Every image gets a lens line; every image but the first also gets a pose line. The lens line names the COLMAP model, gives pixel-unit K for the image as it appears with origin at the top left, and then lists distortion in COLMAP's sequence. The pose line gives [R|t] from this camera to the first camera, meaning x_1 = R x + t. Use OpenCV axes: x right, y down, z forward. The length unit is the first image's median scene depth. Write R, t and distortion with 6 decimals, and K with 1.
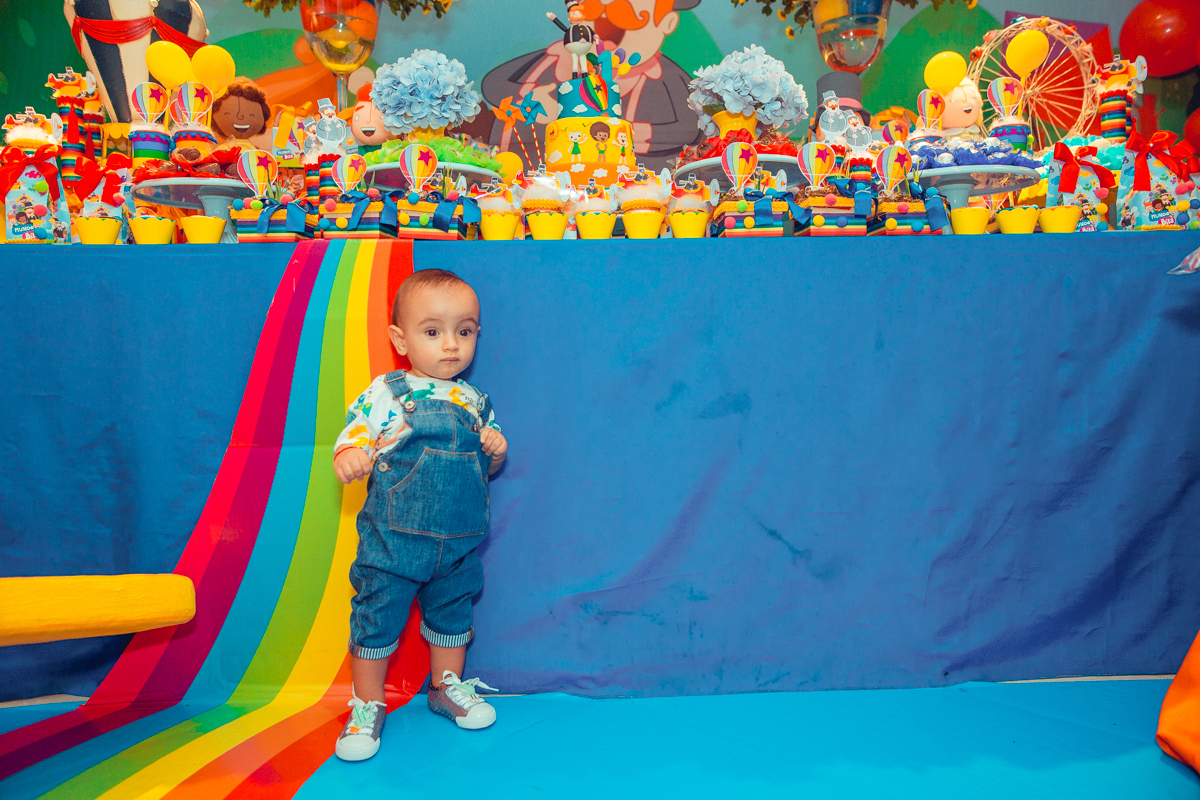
lens RADIAL K [[836.2, 0, 593.7], [0, 836.2, 404.0], [0, 0, 1]] dist [0.020073, -0.003314]
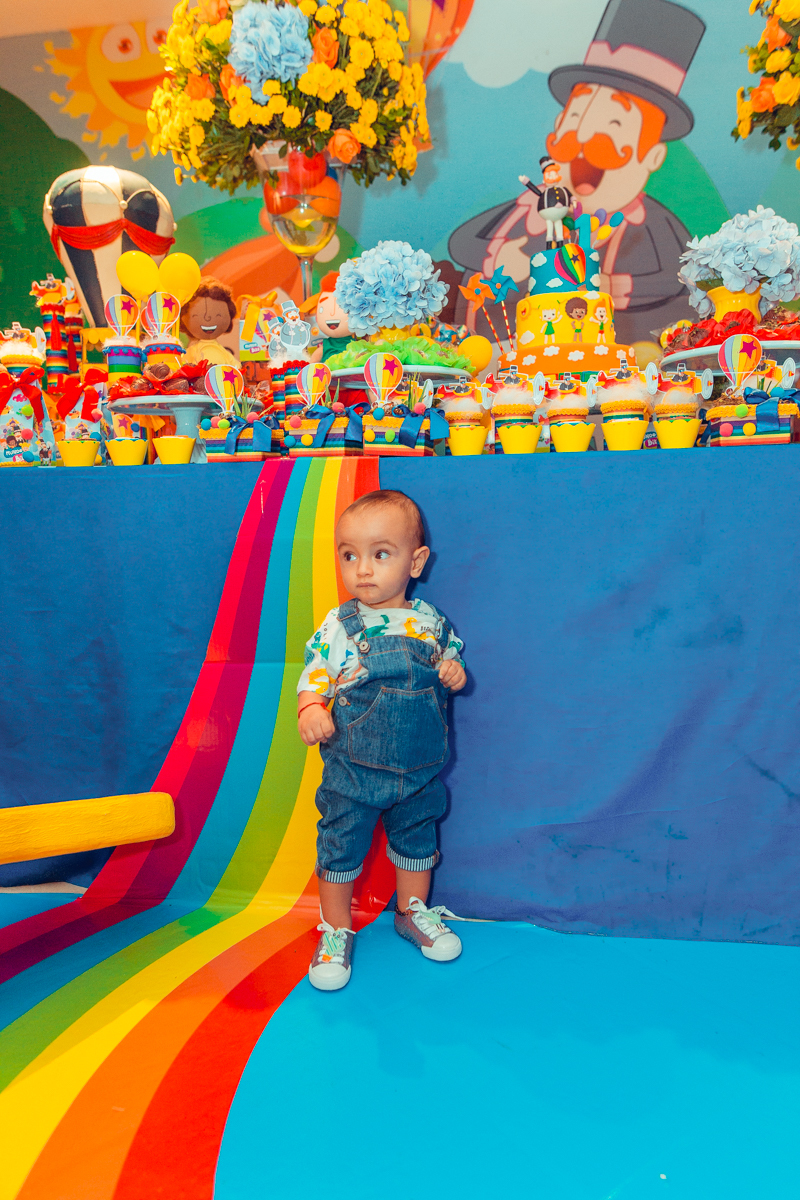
lens RADIAL K [[836.2, 0, 405.1], [0, 836.2, 596.7], [0, 0, 1]] dist [0.020073, -0.003314]
pose [[0.983967, 0.014799, -0.177737, -0.011764], [0.000328, 0.996400, 0.084781, -0.112516], [0.178352, -0.083480, 0.980419, 0.050875]]
